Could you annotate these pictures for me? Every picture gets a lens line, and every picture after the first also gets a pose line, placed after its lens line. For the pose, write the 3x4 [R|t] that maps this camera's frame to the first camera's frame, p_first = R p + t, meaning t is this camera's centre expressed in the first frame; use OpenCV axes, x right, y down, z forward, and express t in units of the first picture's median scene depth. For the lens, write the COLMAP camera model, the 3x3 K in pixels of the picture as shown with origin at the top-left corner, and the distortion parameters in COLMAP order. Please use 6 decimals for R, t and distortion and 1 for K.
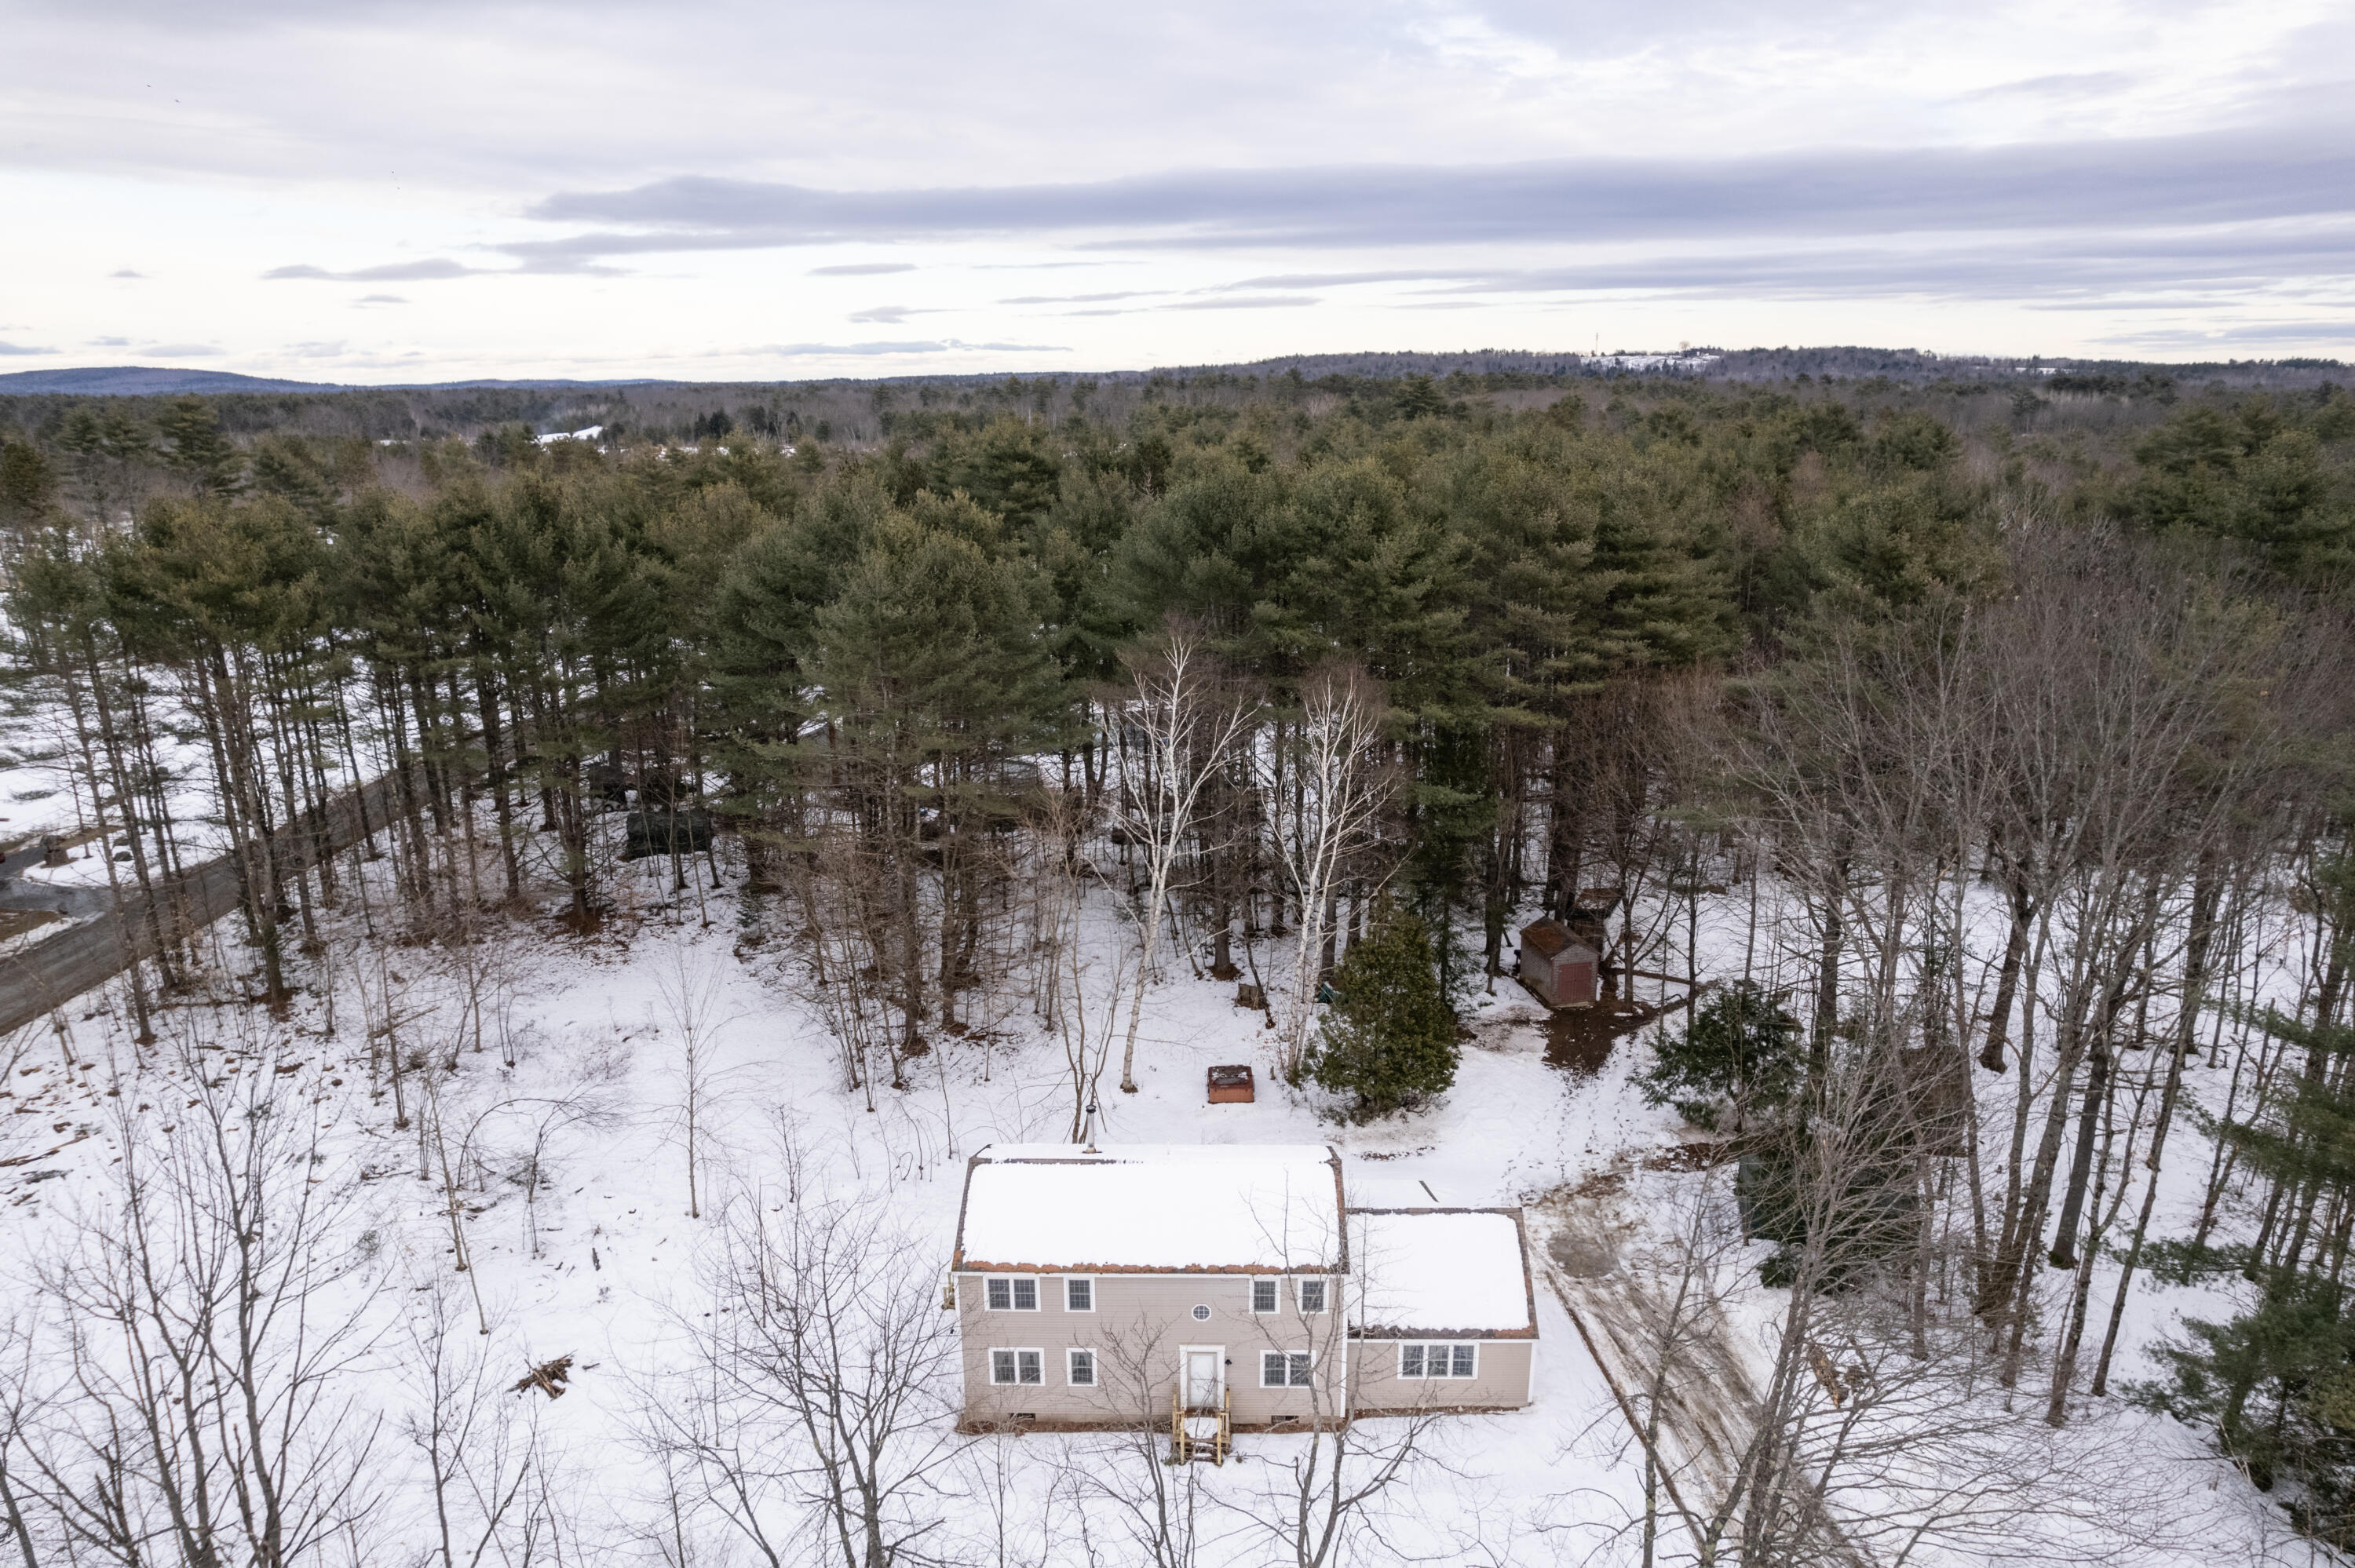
lens RADIAL K [[1519.8, 0, 1169.8], [0, 1519.8, 795.9], [0, 0, 1]] dist [-0.076858, 0.072661]
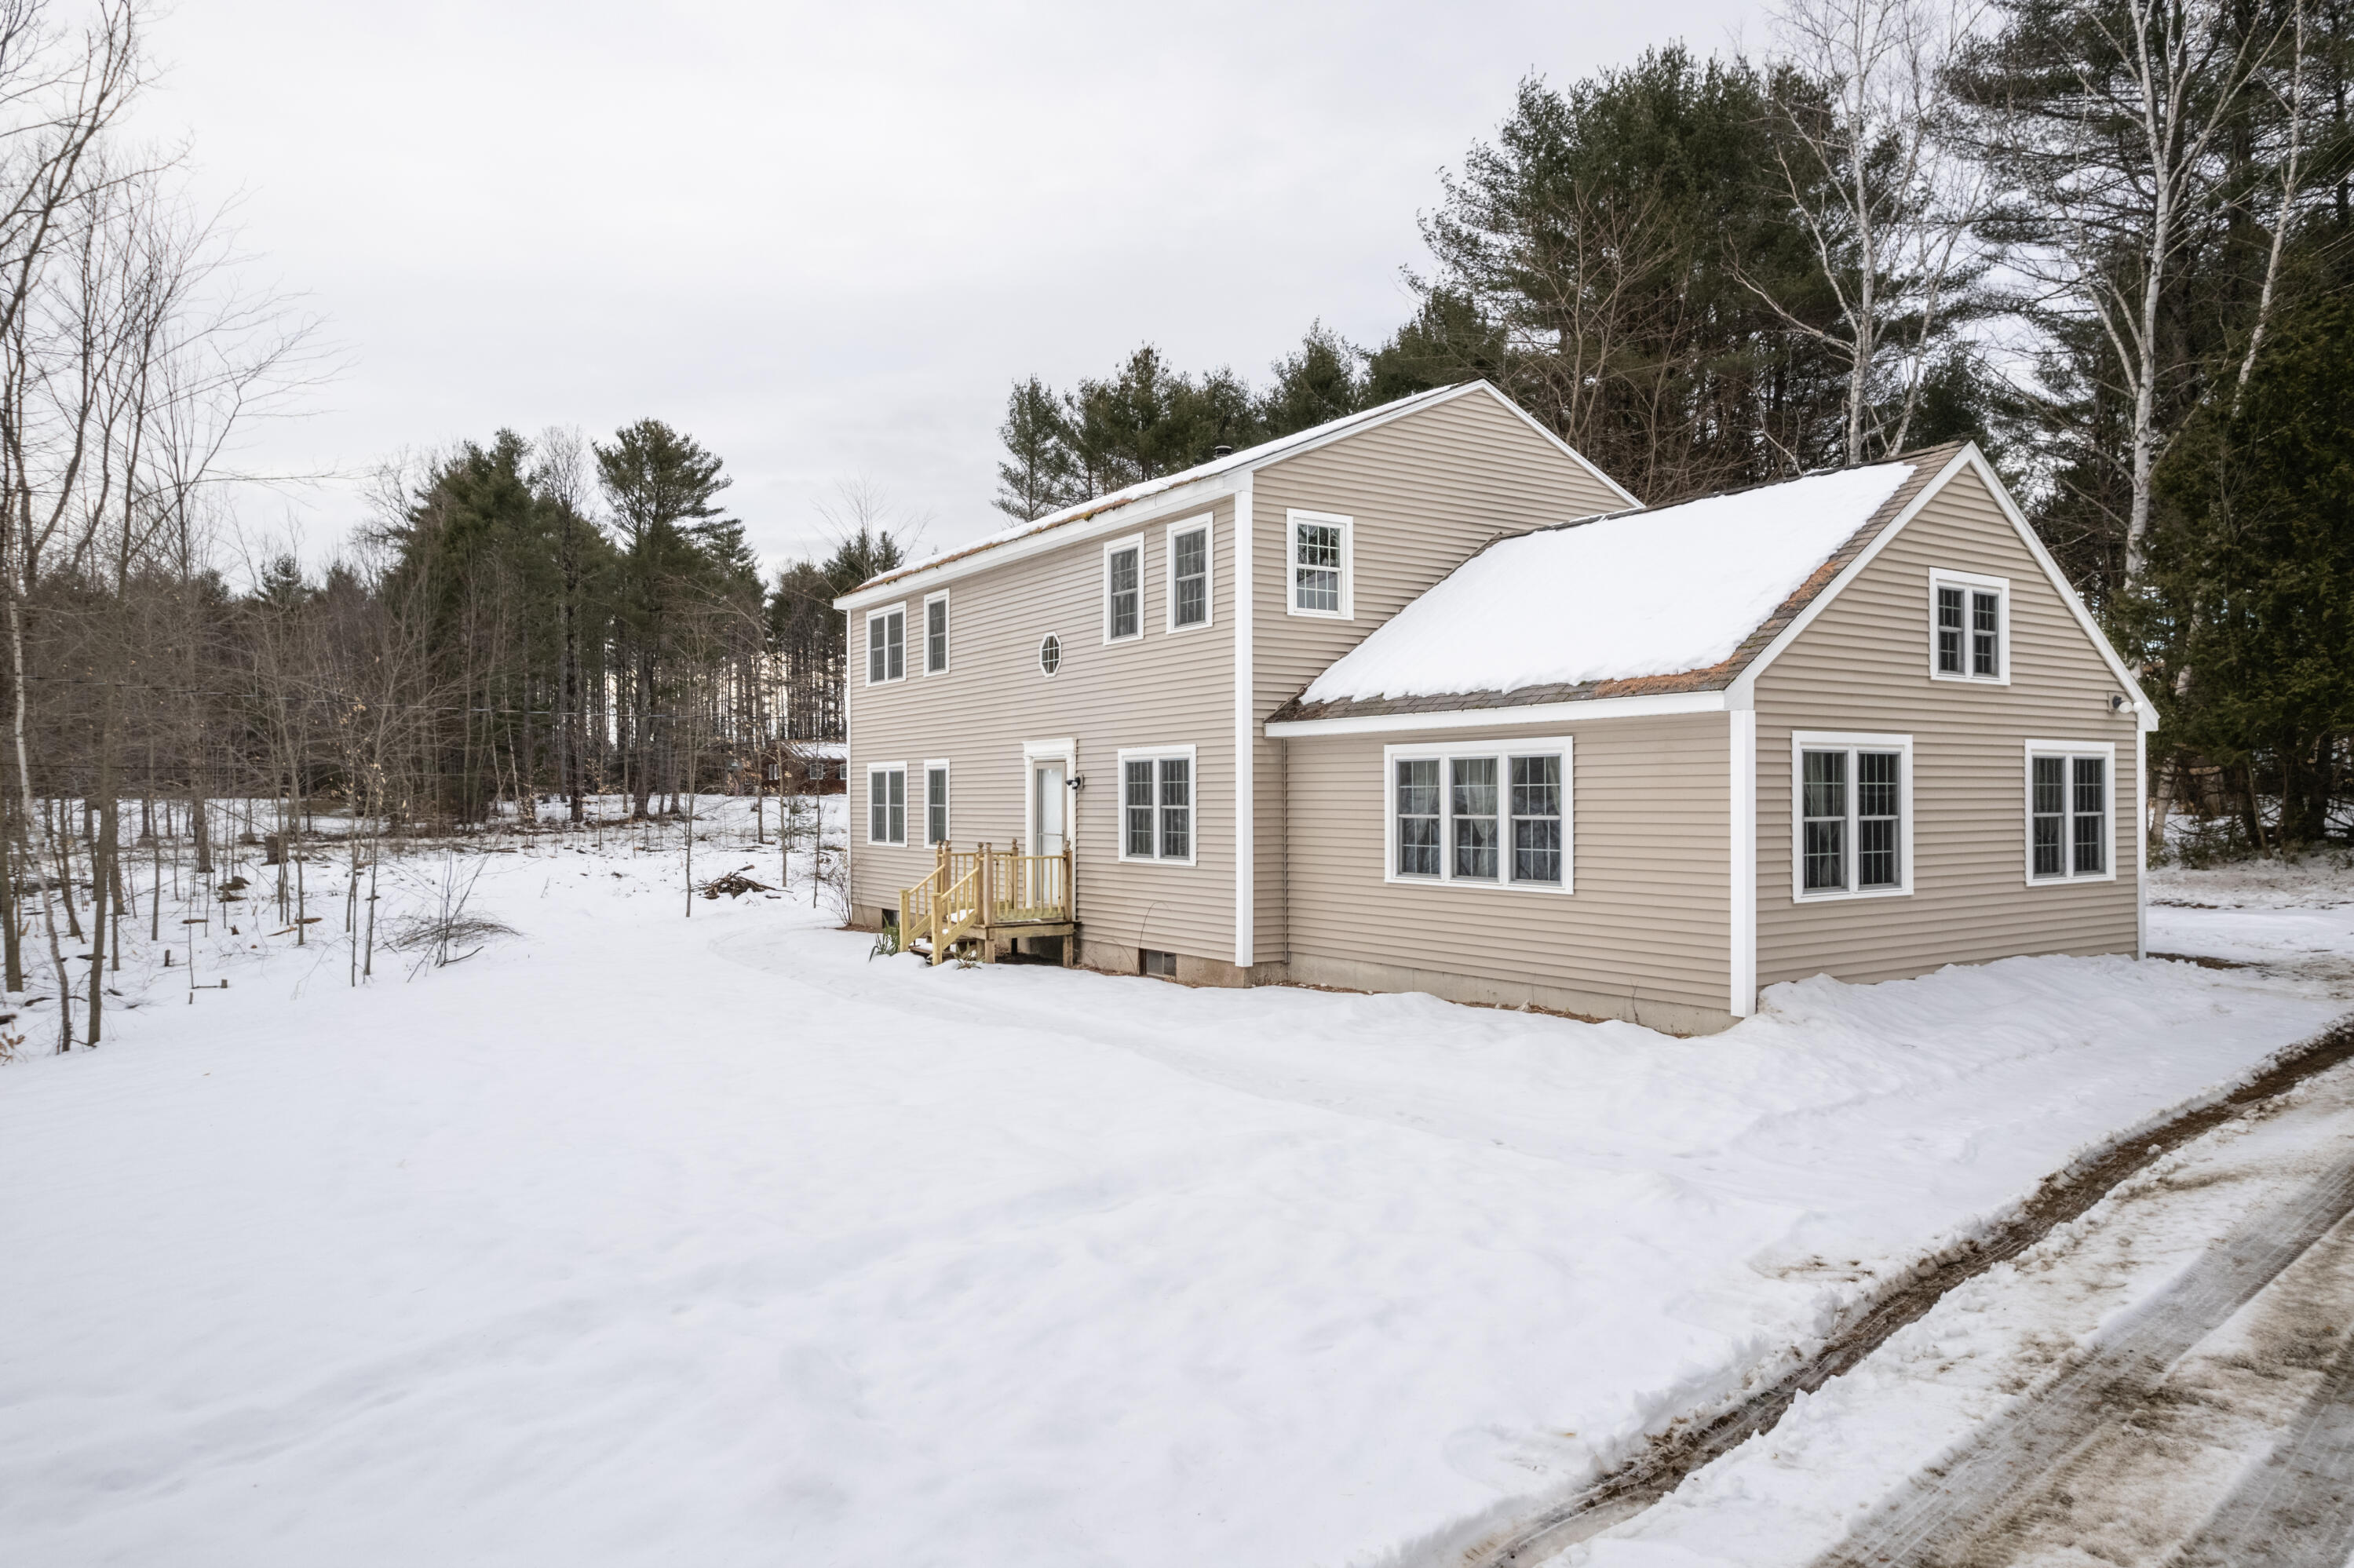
lens RADIAL K [[1519.2, 0, 1169.9], [0, 1519.2, 797.4], [0, 0, 1]] dist [-0.076858, 0.072661]
pose [[0.564641, 0.006992, -0.825307, 0.288520], [-0.231596, 0.961130, -0.150306, 0.315420], [0.792177, 0.276006, 0.544312, 0.572785]]
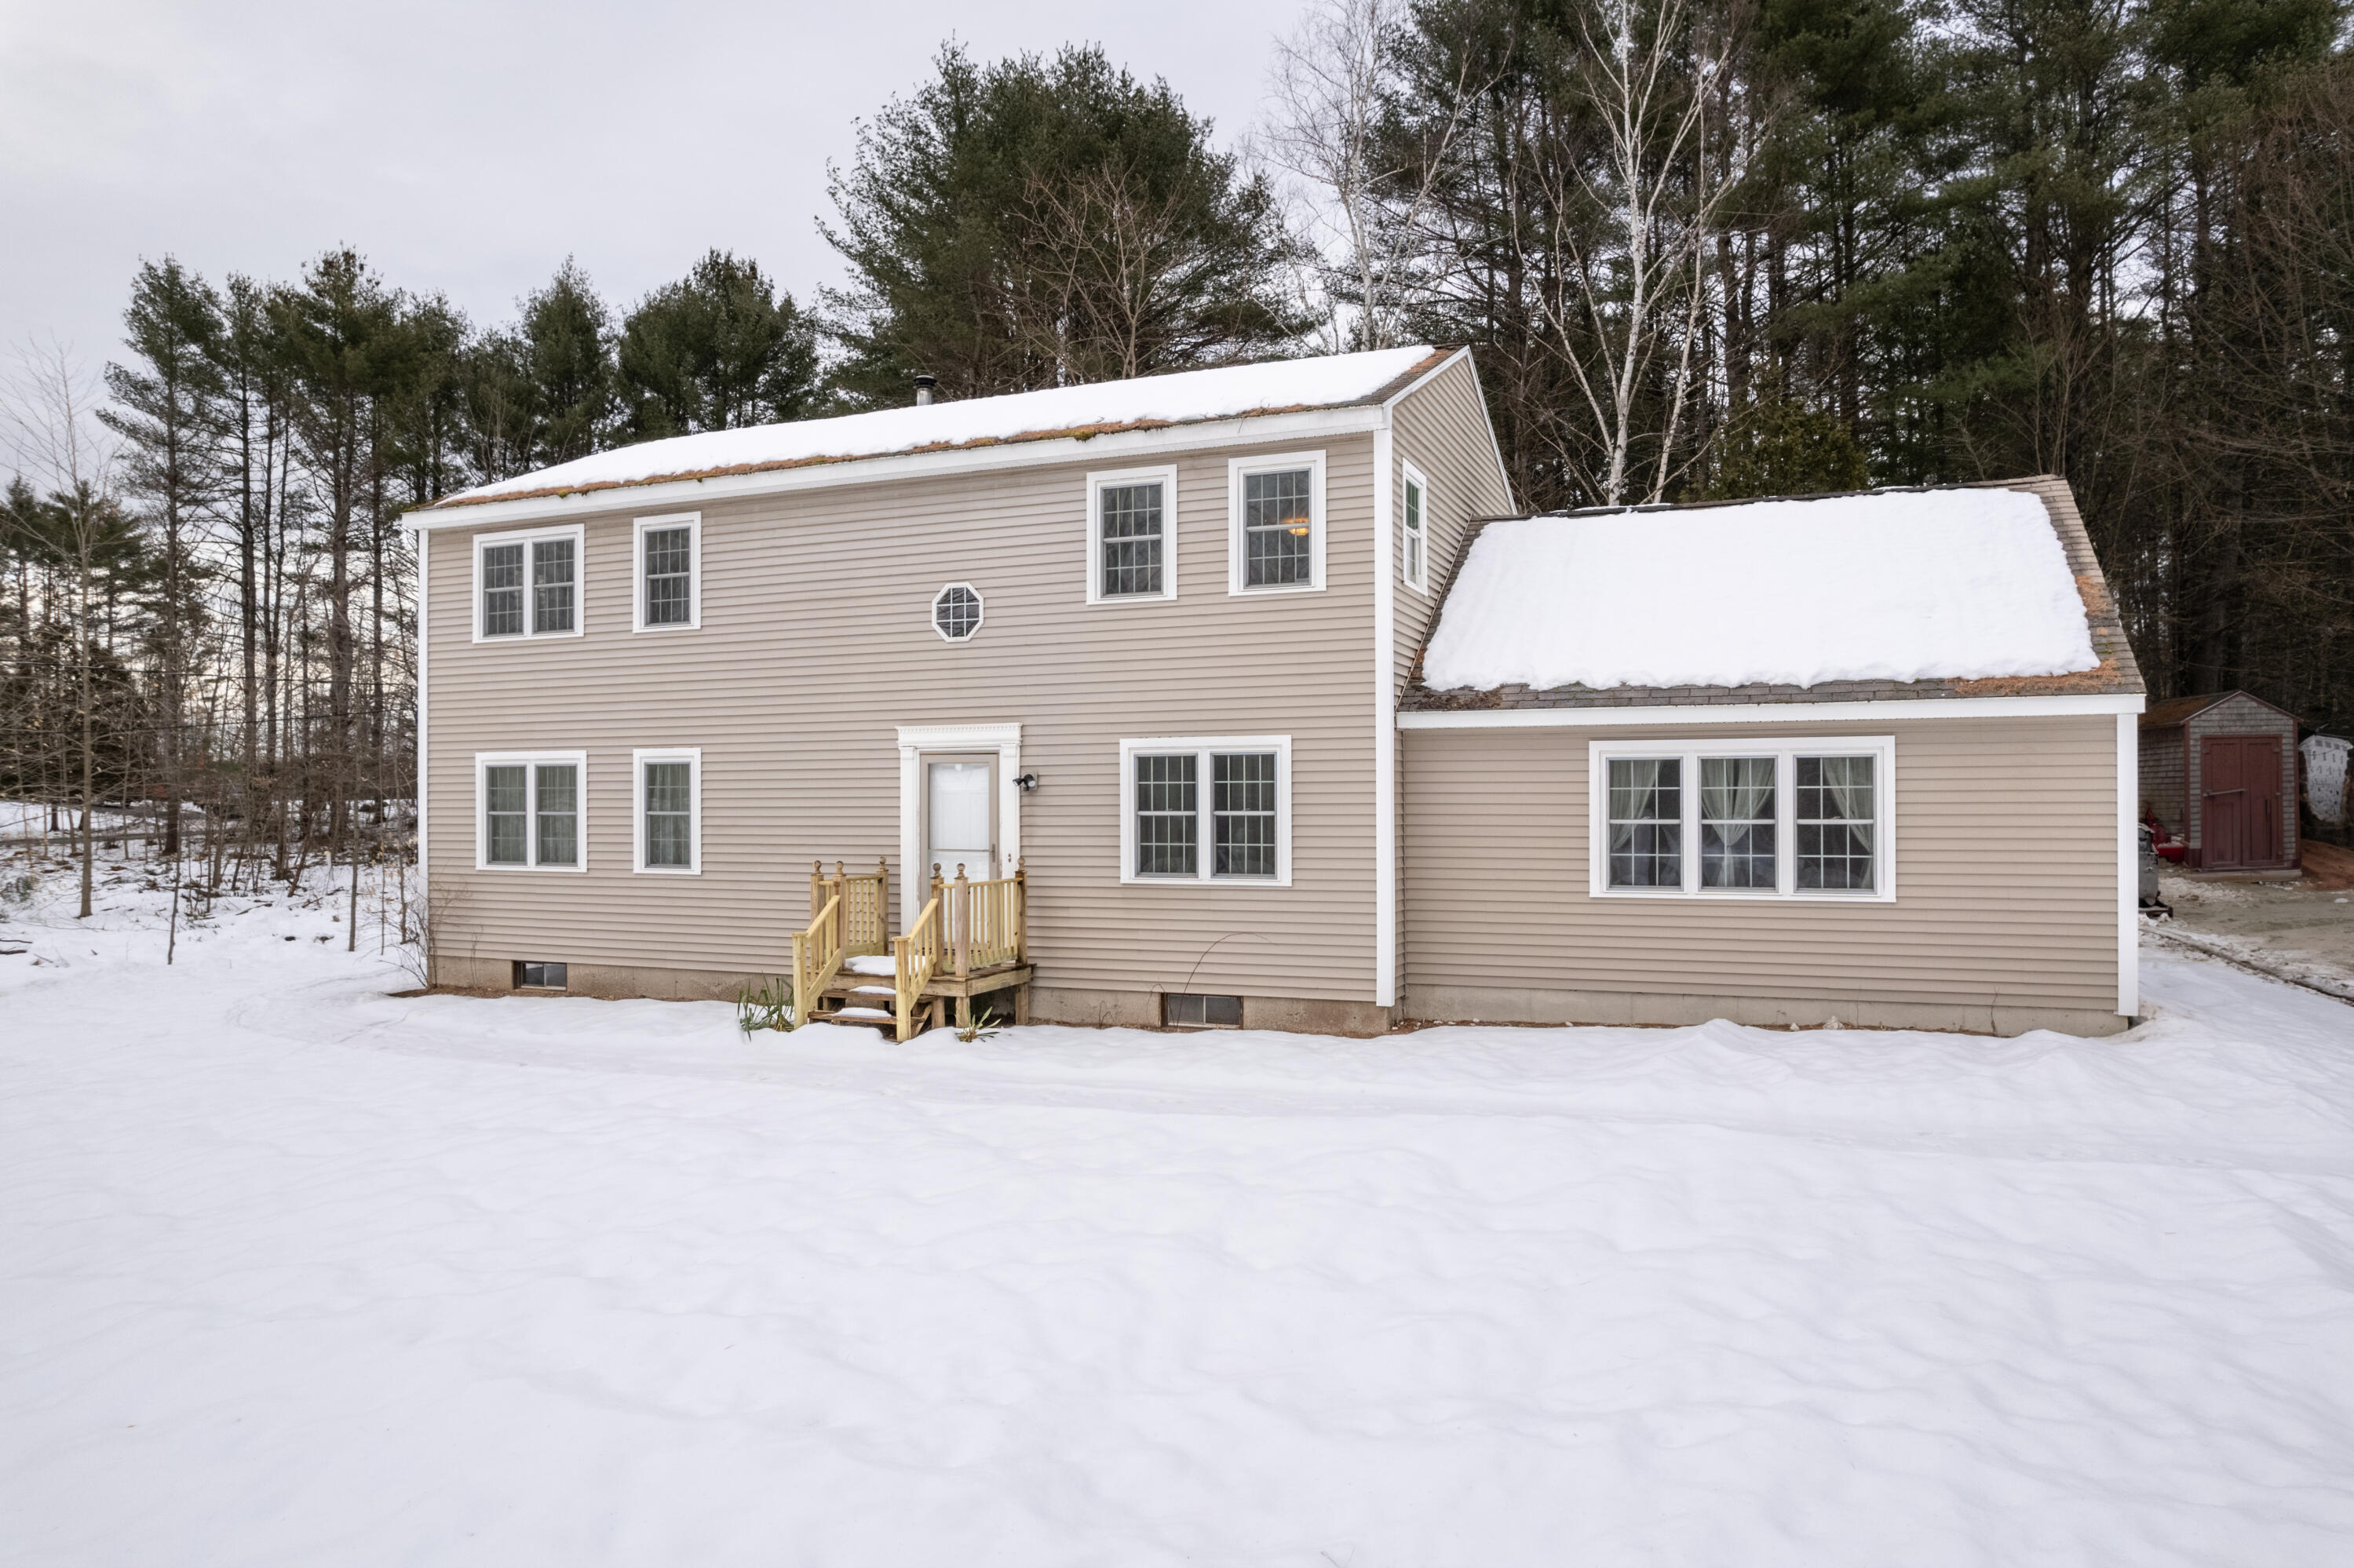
lens RADIAL K [[1519.2, 0, 1180.1], [0, 1519.2, 800.8], [0, 0, 1]] dist [-0.076858, 0.072661]
pose [[0.936729, 0.006116, -0.350001, 0.130907], [-0.102082, 0.961162, -0.256412, 0.331165], [0.334839, 0.275918, 0.900973, 0.522039]]
